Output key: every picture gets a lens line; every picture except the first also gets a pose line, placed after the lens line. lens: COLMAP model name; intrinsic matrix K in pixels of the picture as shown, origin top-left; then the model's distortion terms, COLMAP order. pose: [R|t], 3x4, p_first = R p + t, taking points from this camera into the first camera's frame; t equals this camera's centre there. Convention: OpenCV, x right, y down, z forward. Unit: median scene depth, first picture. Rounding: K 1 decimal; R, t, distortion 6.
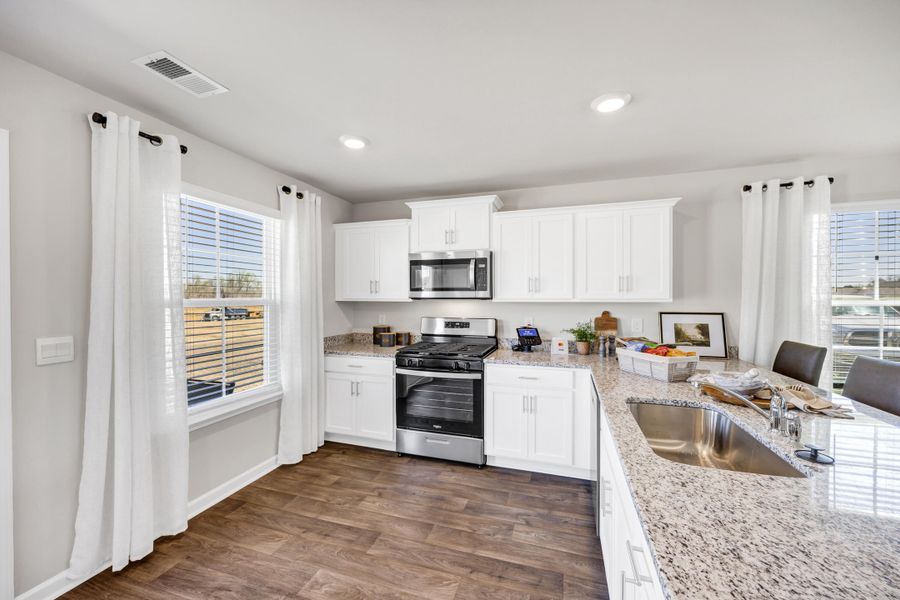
lens RADIAL K [[316.8, 0, 438.0], [0, 316.8, 299.0], [0, 0, 1]] dist [-0.003591, -0.000836]
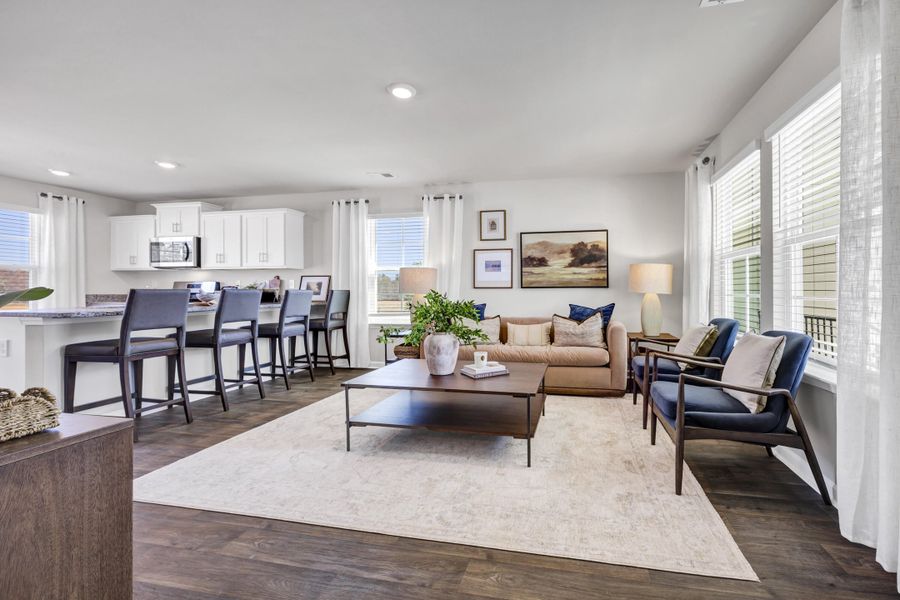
lens RADIAL K [[338.3, 0, 490.1], [0, 338.3, 293.3], [0, 0, 1]] dist [-0.001467, -0.000350]
pose [[0.992949, -0.000180, 0.118543, 1.512033], [-0.000299, 0.999992, 0.004028, 0.130134], [-0.118543, -0.004035, 0.992941, -0.908139]]
